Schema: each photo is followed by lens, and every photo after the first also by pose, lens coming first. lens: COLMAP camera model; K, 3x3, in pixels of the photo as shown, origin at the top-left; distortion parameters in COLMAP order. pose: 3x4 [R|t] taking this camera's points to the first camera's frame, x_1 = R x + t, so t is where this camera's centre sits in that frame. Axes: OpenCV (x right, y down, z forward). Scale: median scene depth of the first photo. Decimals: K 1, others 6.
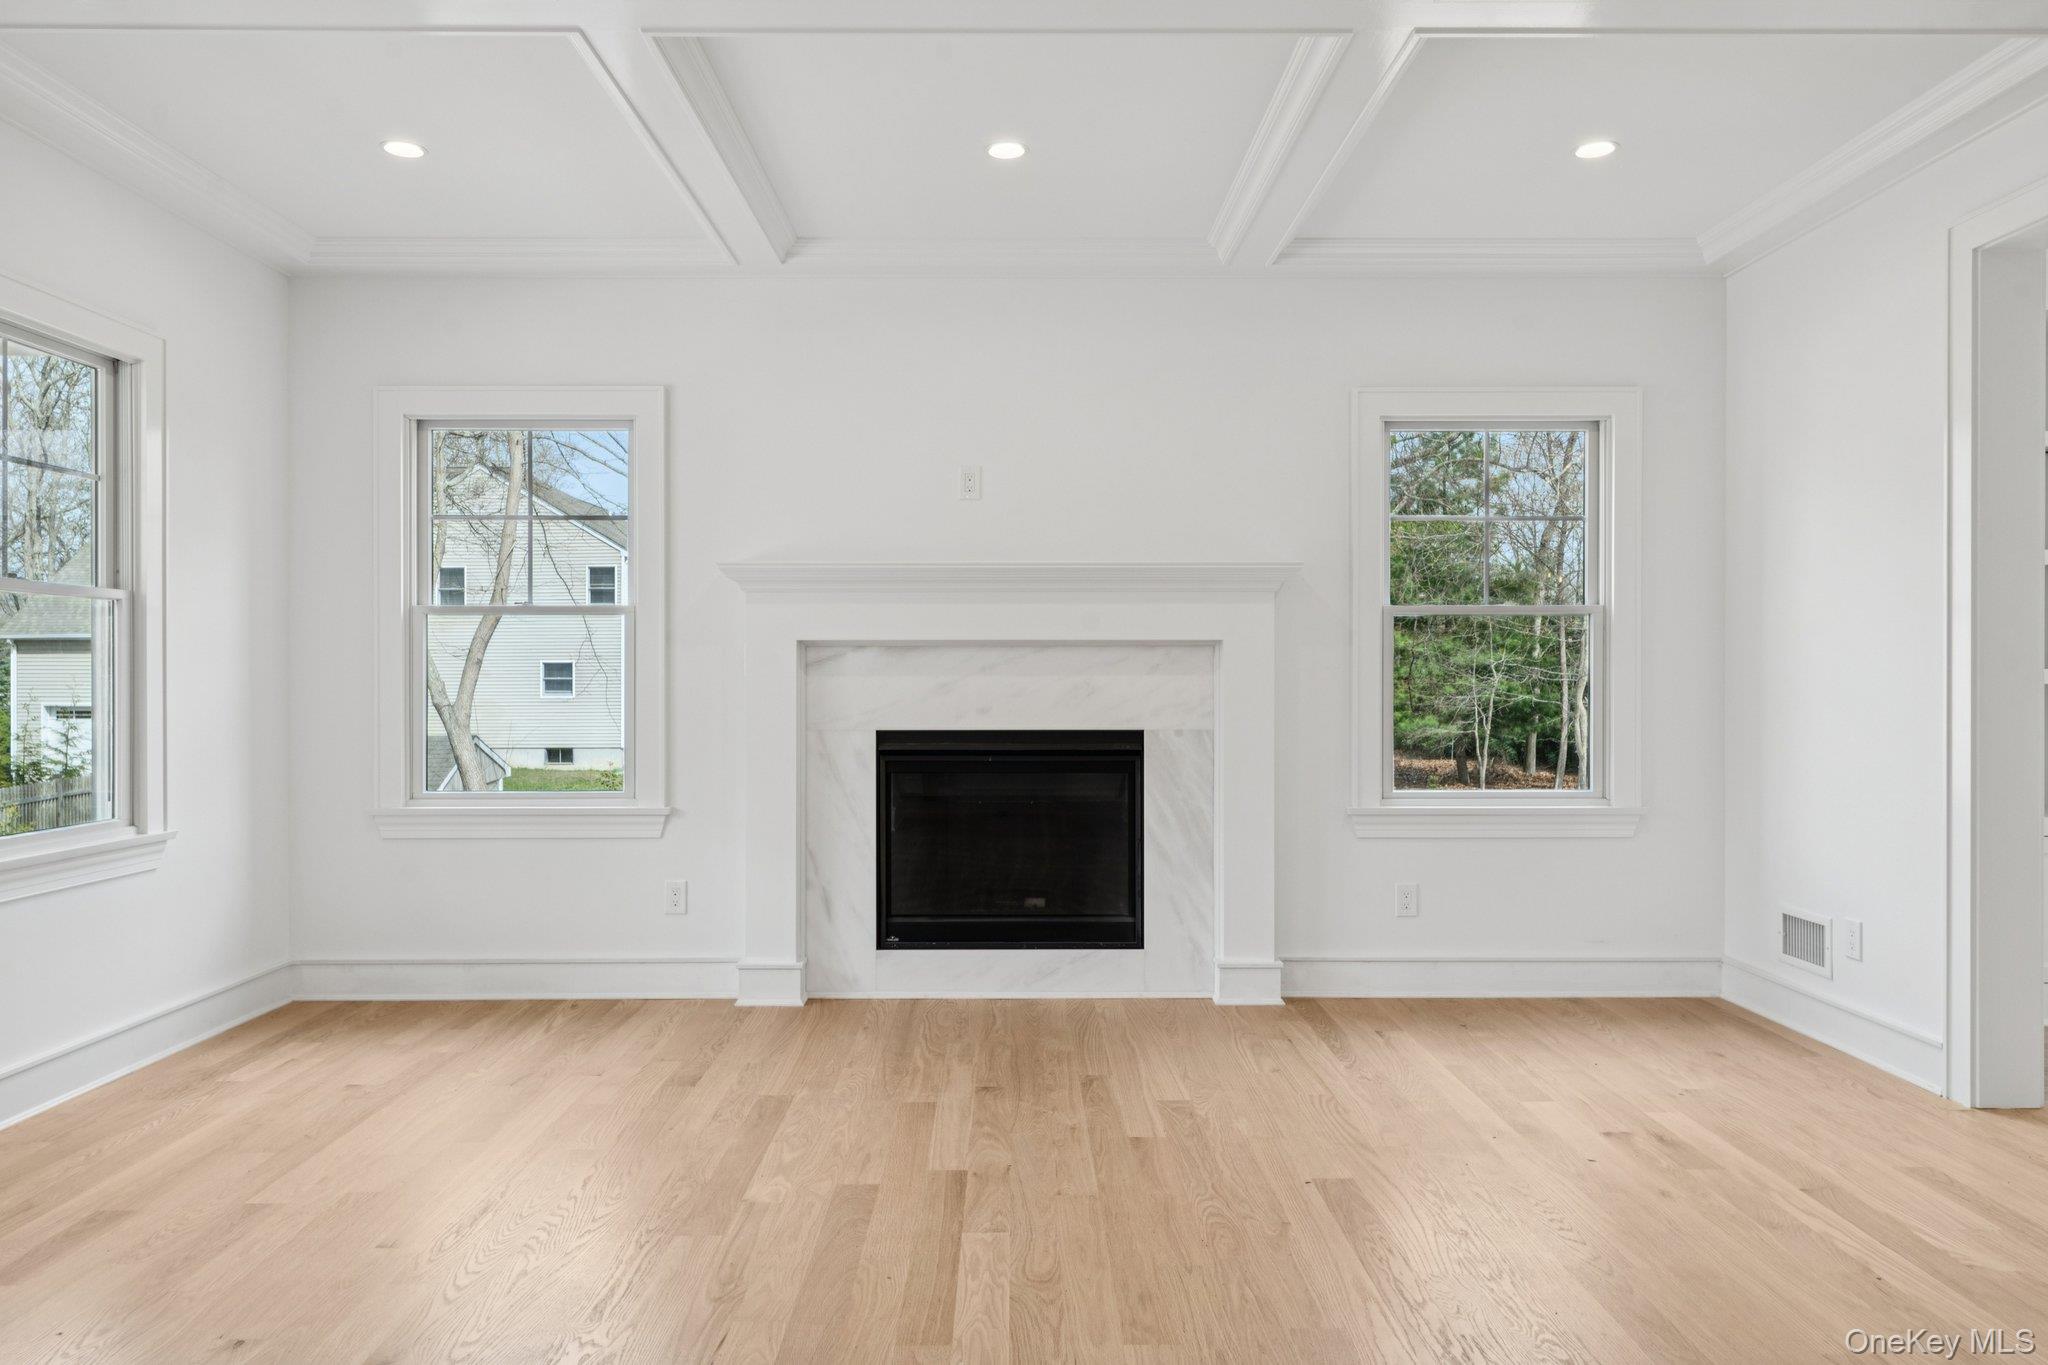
lens RADIAL K [[1356.9, 0, 1014.6], [0, 1356.9, 674.5], [0, 0, 1]] dist [0.004851, -0.001369]
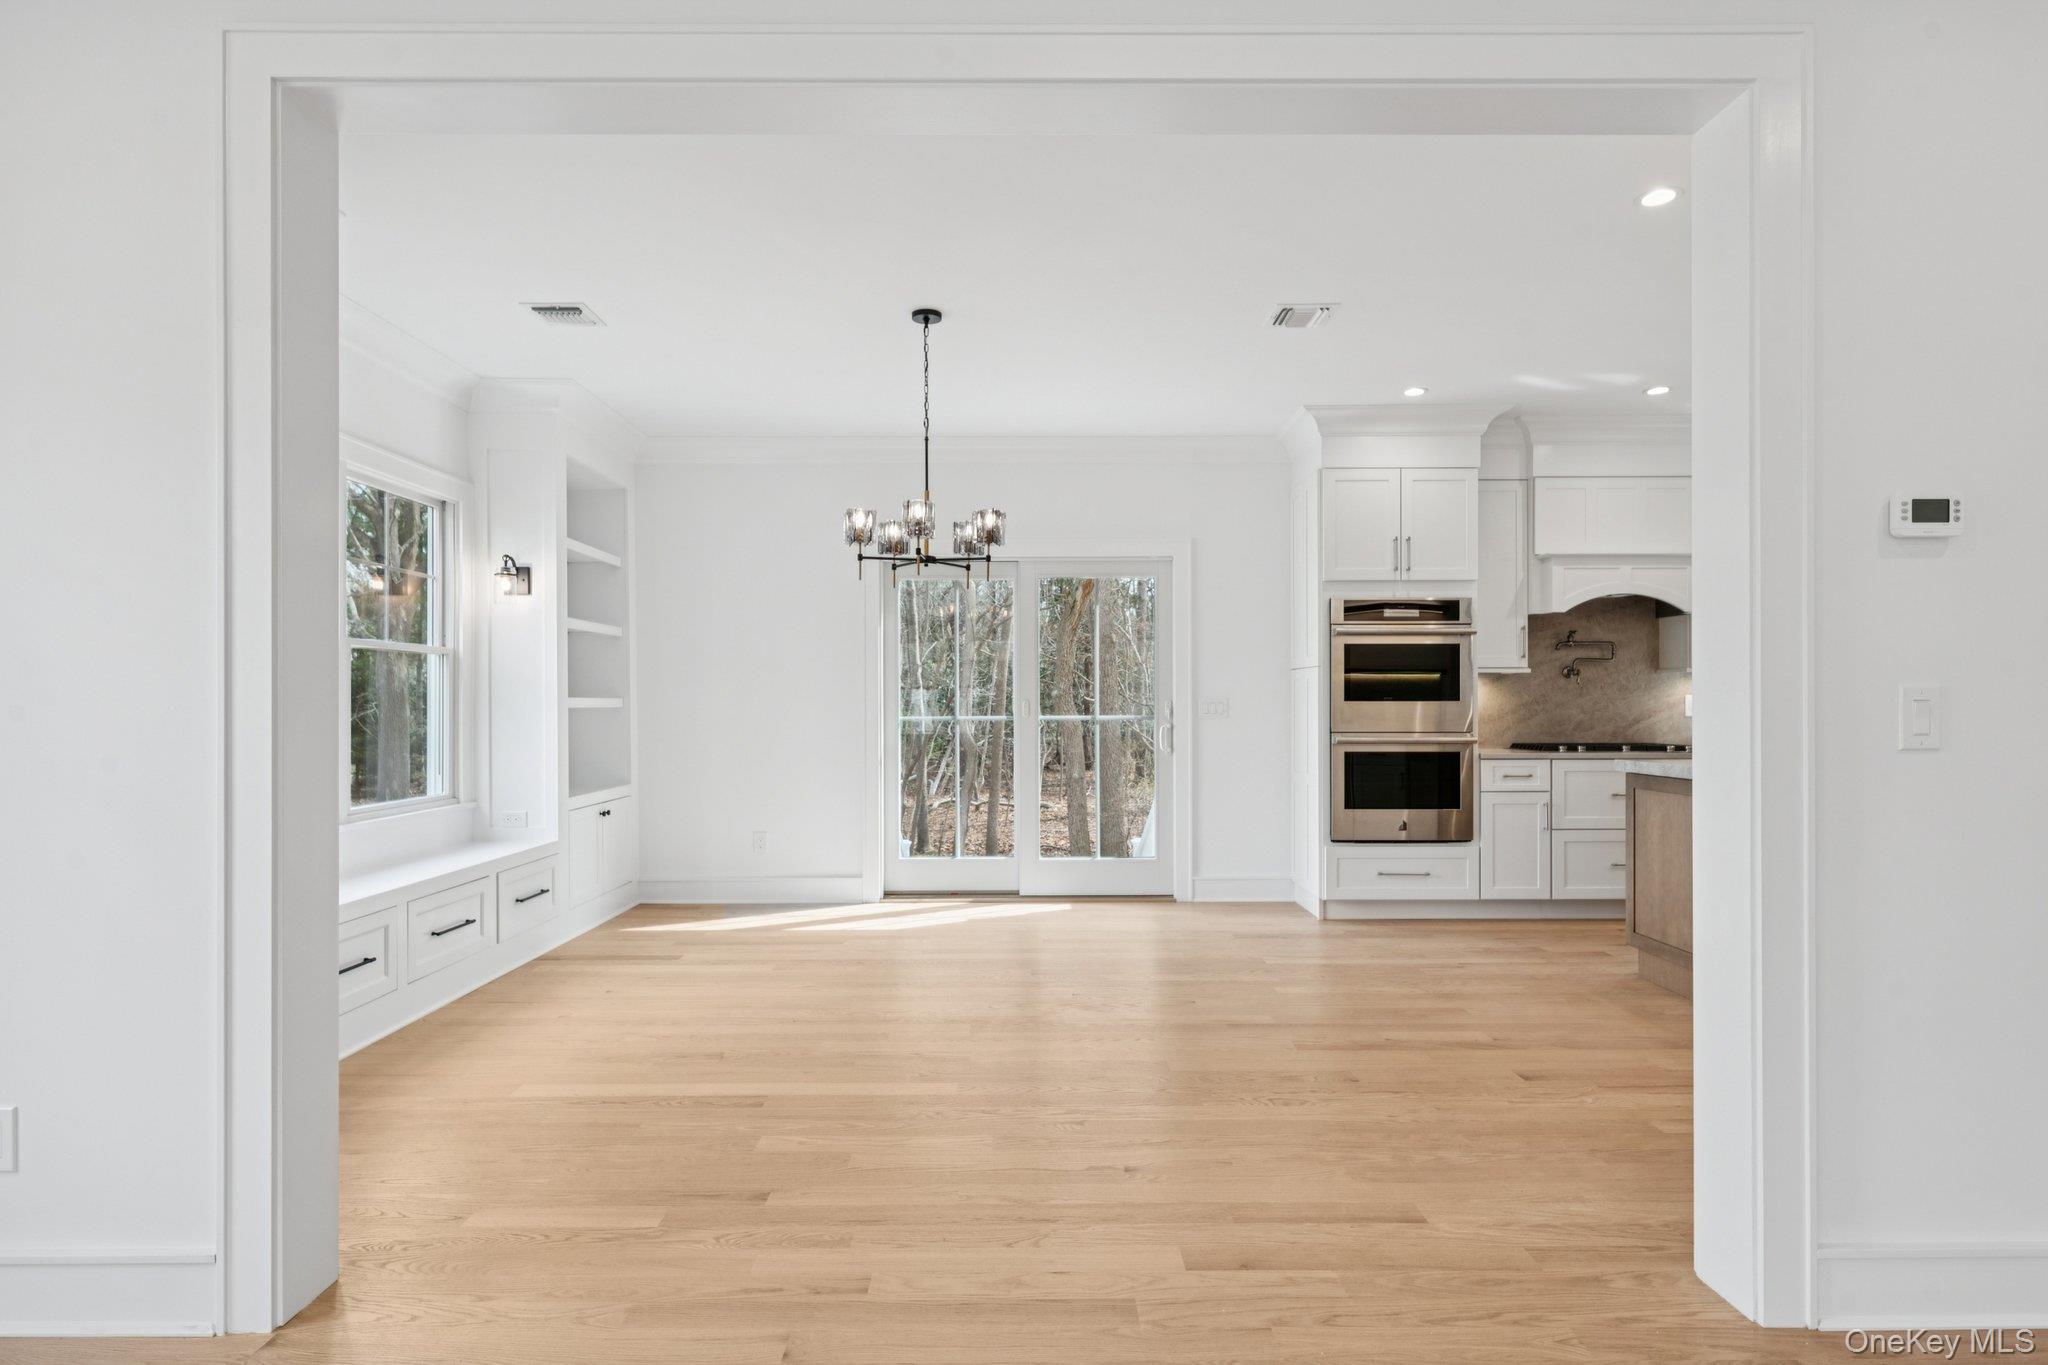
lens RADIAL K [[1081.1, 0, 1021.9], [0, 1081.1, 705.6], [0, 0, 1]] dist [0.001019, -0.000627]
pose [[0.003742, -0.000042, 0.999993, 0.123698], [0.005946, 0.999982, 0.000020, 0.005374], [-0.999975, 0.005946, 0.003743, 0.473921]]
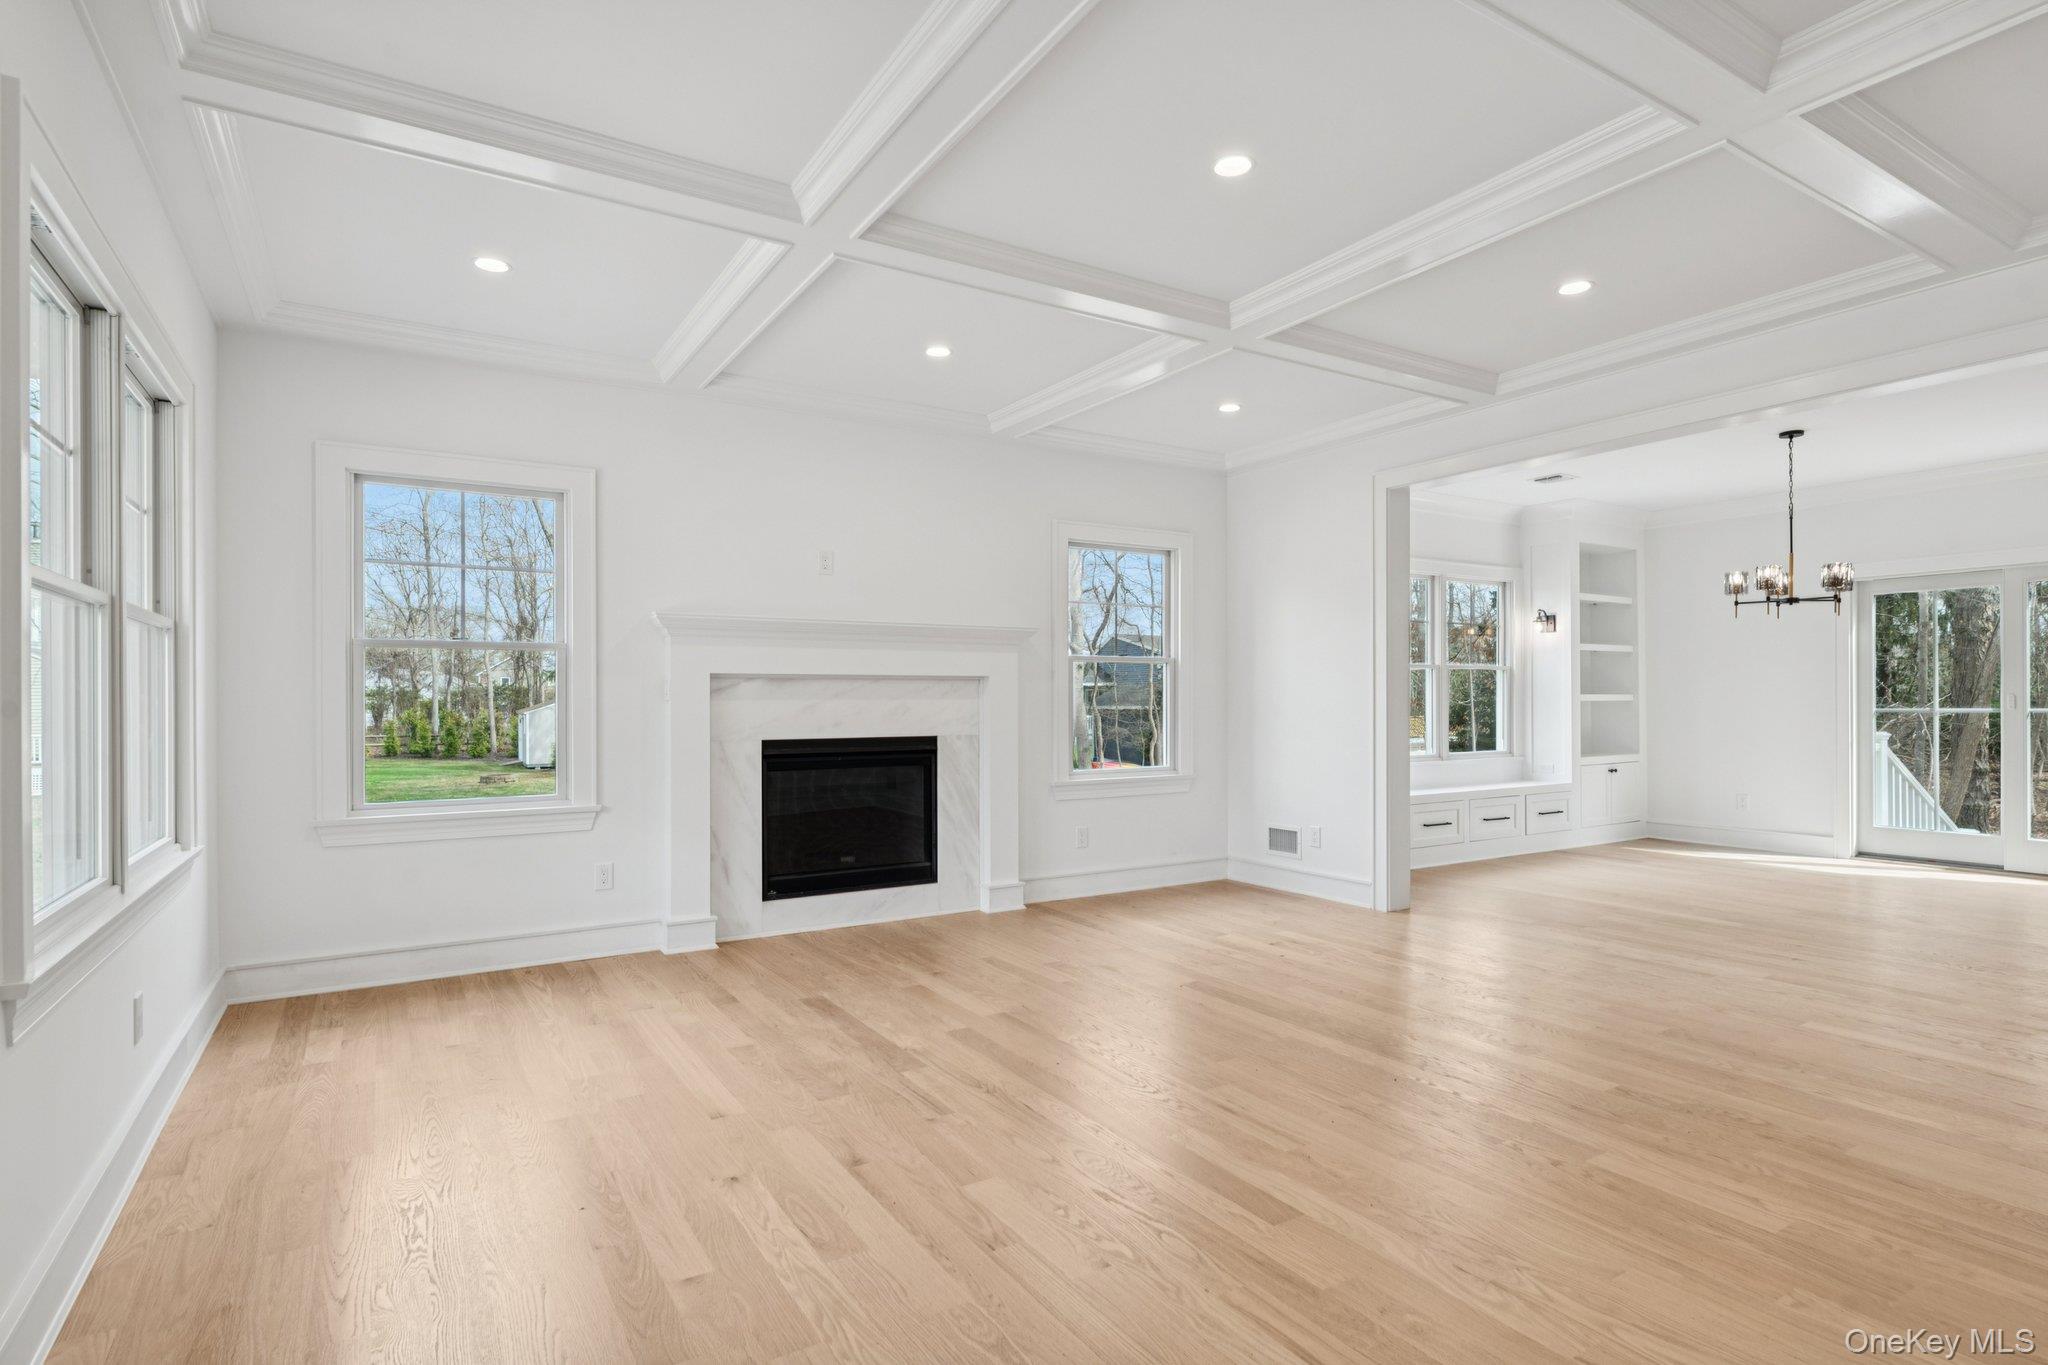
lens RADIAL K [[1035.5, 0, 1024.4], [0, 1035.5, 696.5], [0, 0, 1]] dist [-0.000185, -0.000145]
pose [[0.852507, -0.000022, 0.522715, -0.426855], [0.004402, 0.999965, -0.007137, 0.006099], [-0.522697, 0.008386, 0.852477, -0.022888]]
